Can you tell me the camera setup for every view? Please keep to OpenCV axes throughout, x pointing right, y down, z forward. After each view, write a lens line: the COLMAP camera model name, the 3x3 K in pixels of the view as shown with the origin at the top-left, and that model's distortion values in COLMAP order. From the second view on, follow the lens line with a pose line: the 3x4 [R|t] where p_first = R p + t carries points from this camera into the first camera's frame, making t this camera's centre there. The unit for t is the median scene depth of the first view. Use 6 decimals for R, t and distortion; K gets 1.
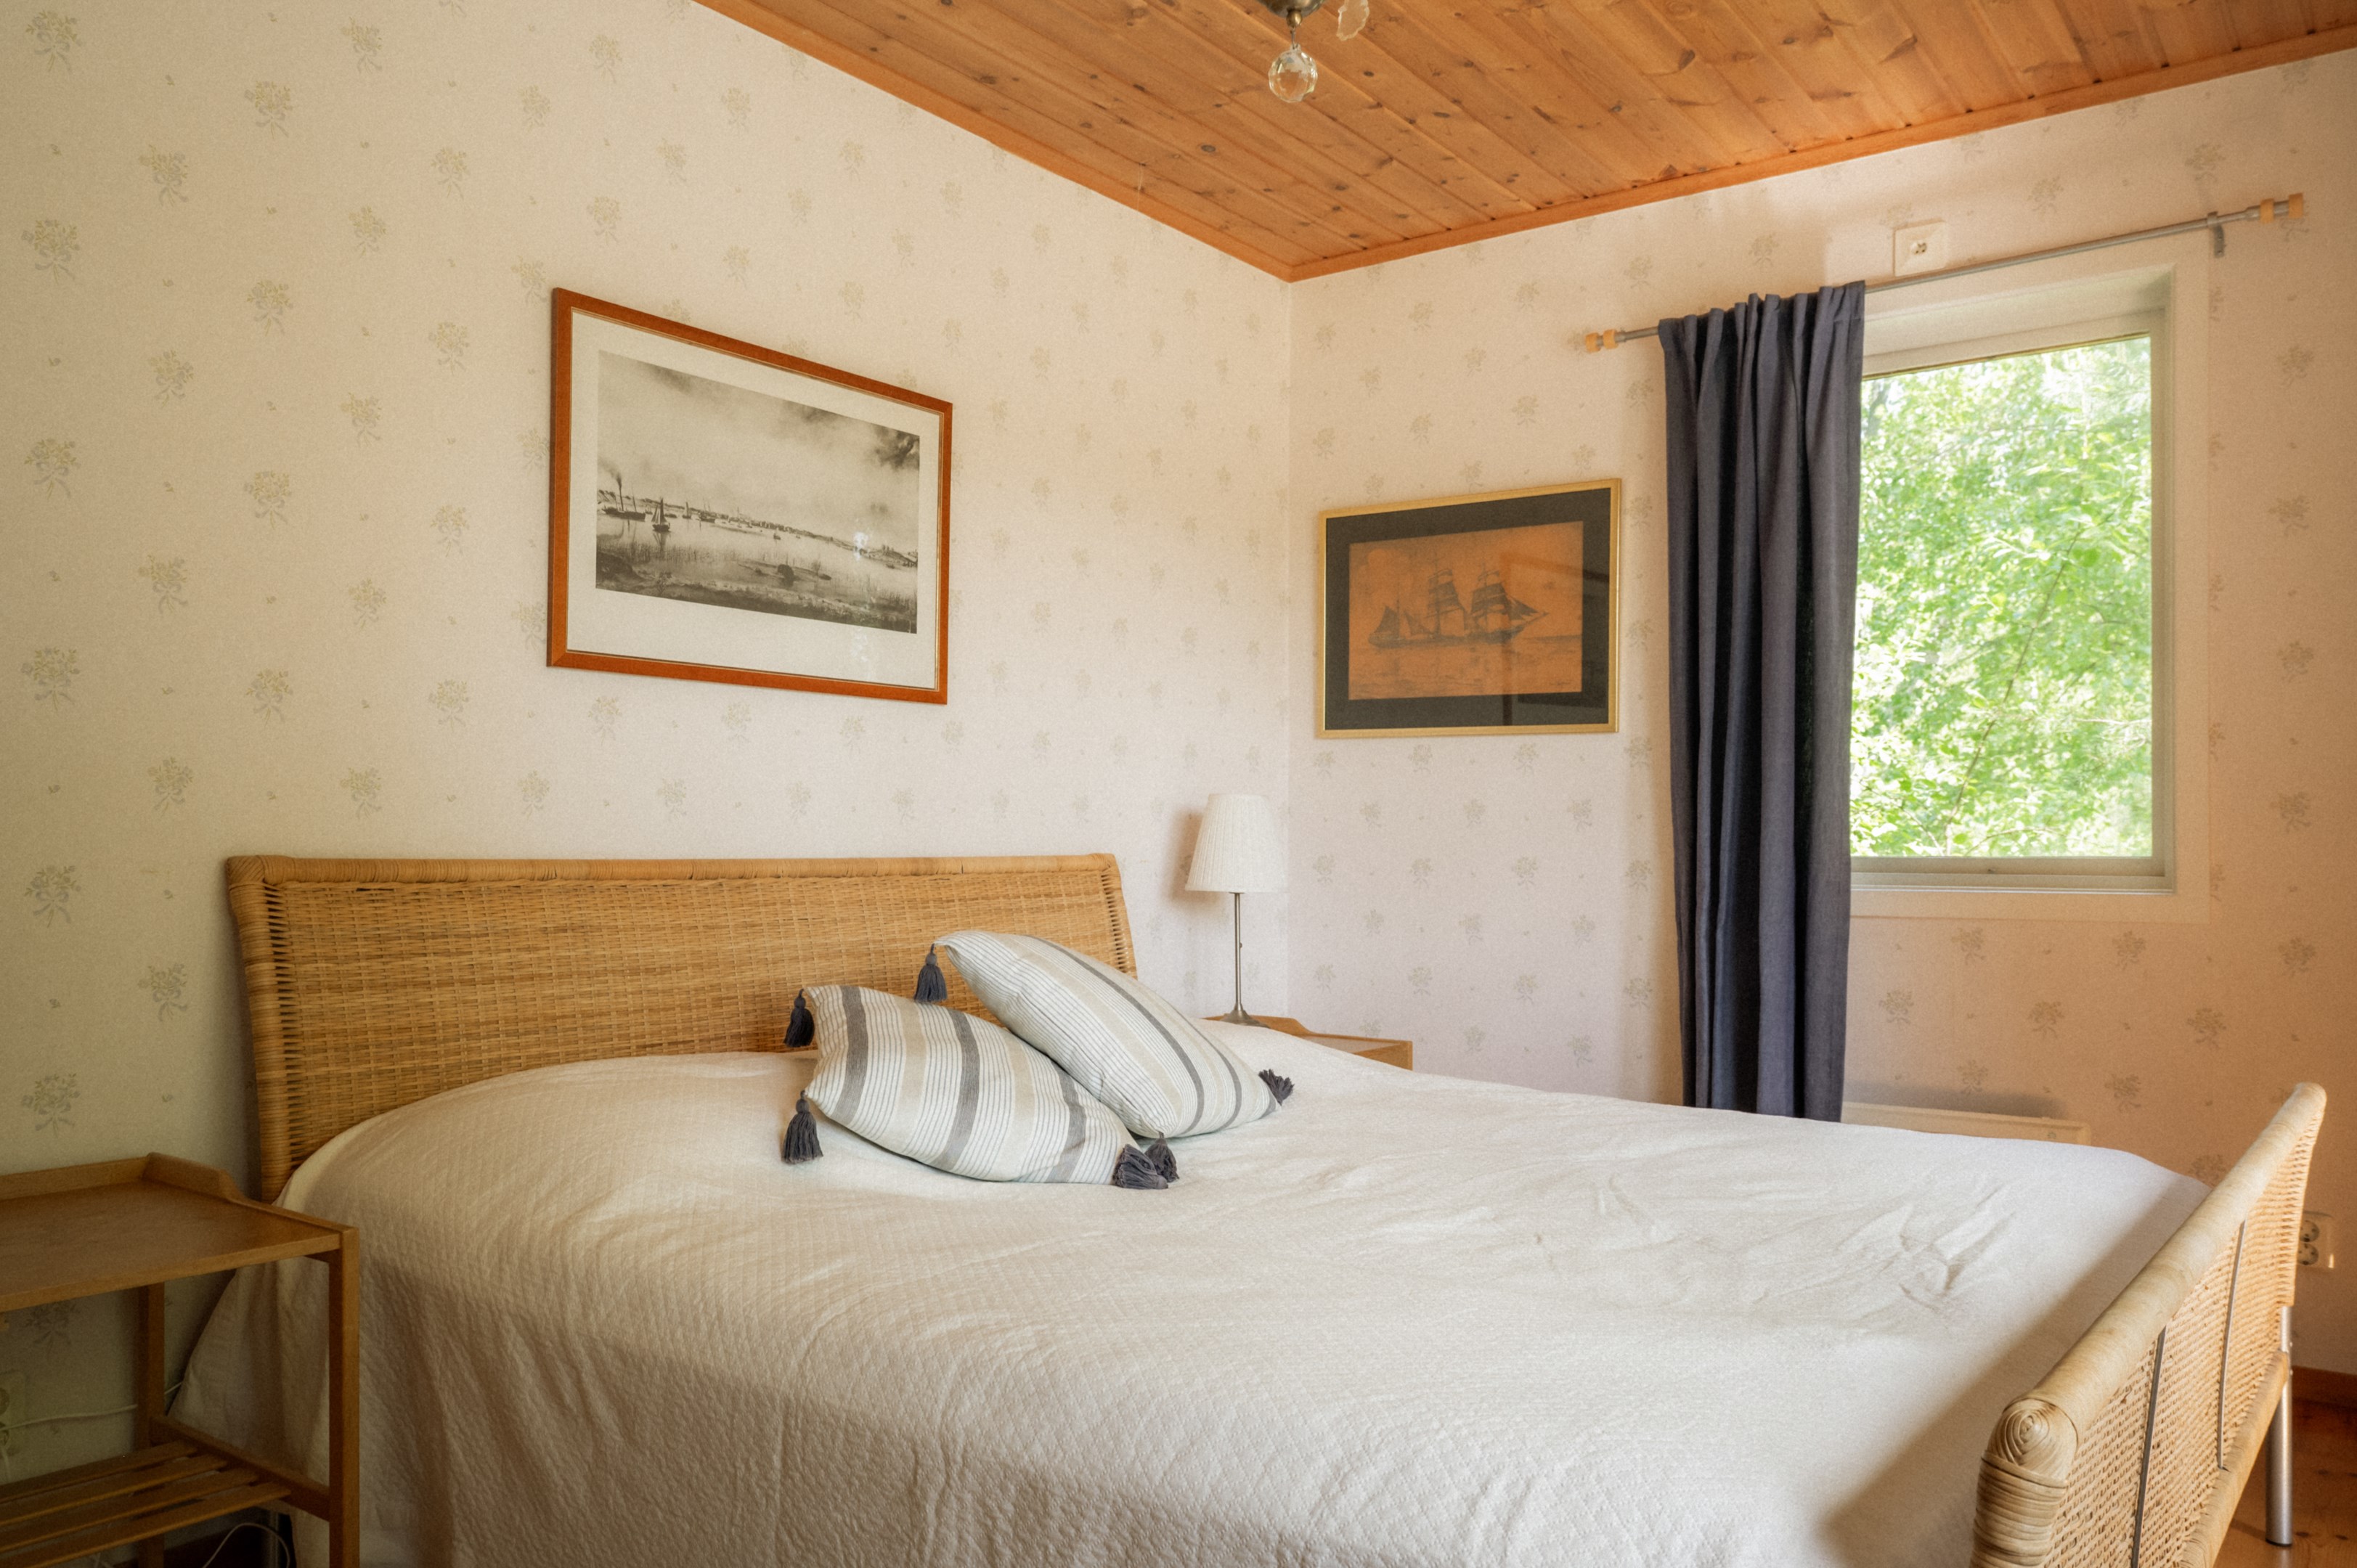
lens RADIAL K [[1779.4, 0, 1173.3], [0, 1779.4, 838.3], [0, 0, 1]] dist [-0.003662, -0.004694]
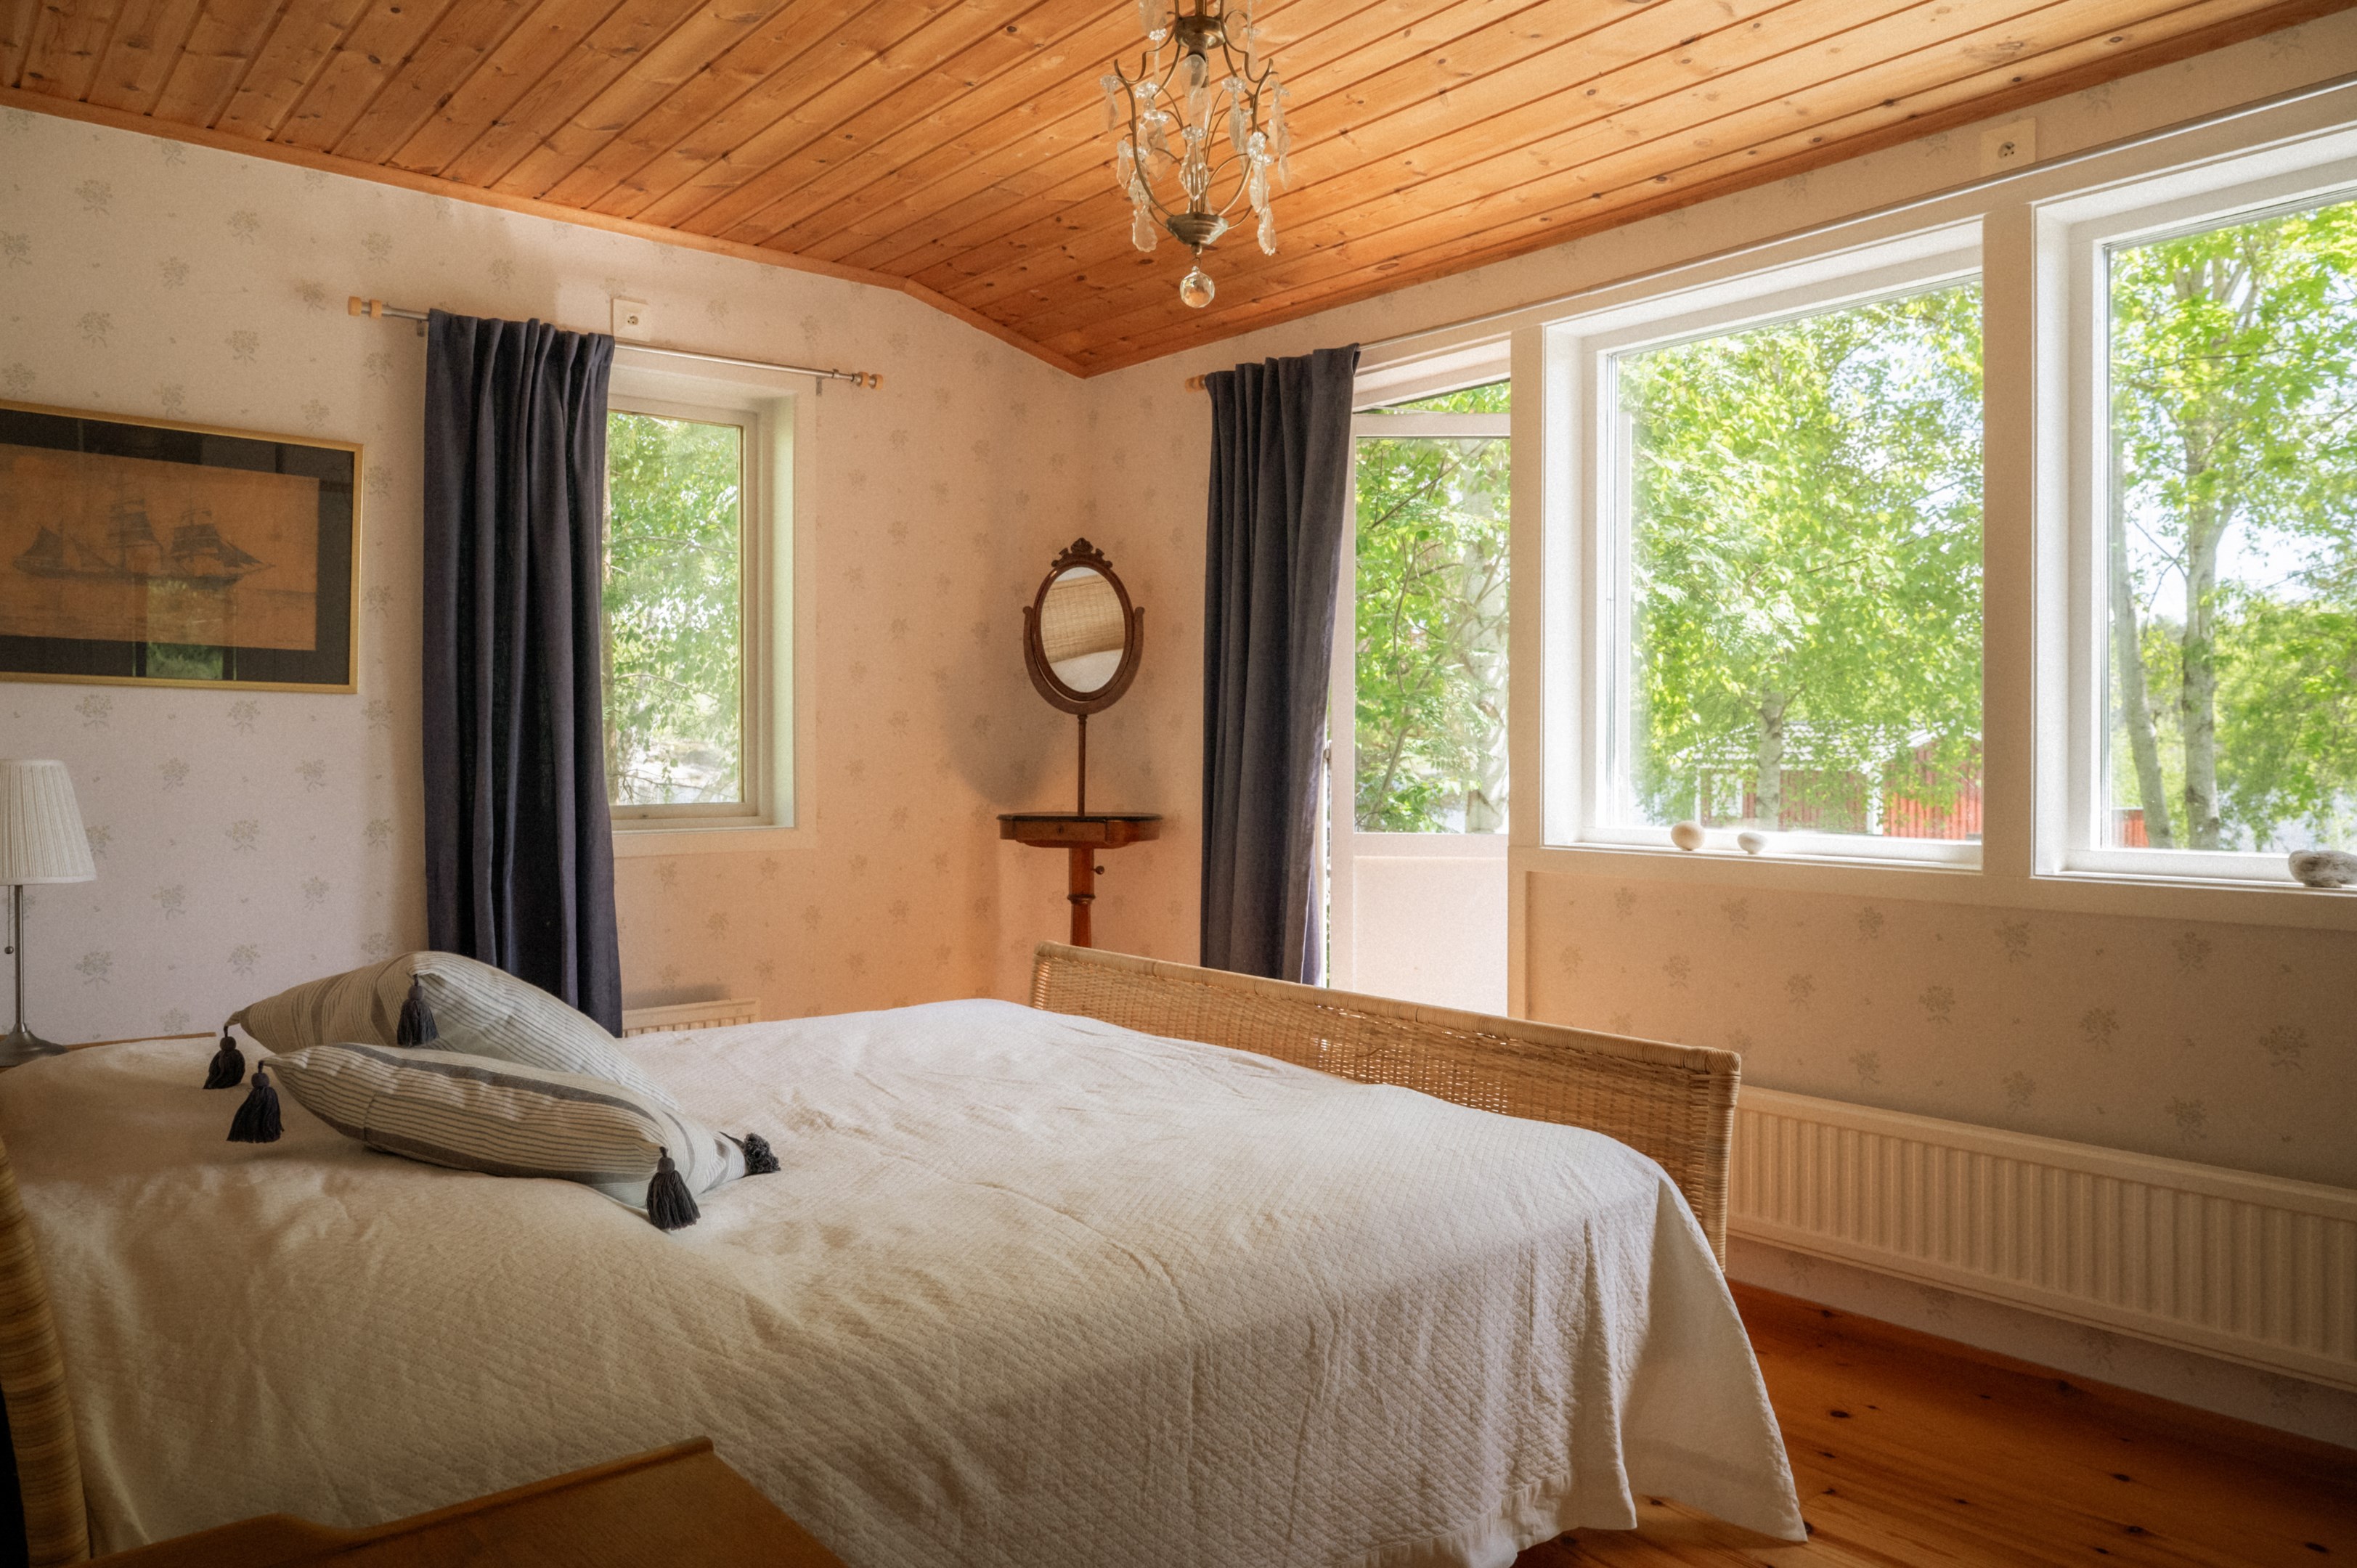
lens RADIAL K [[1613.4, 0, 1156.2], [0, 1613.4, 760.9], [0, 0, 1]] dist [0.006414, -0.002587]
pose [[0.236676, -0.010093, 0.971536, -0.543956], [-0.004227, 0.999926, 0.011417, -0.034119], [-0.971579, -0.006809, 0.236616, 0.341121]]
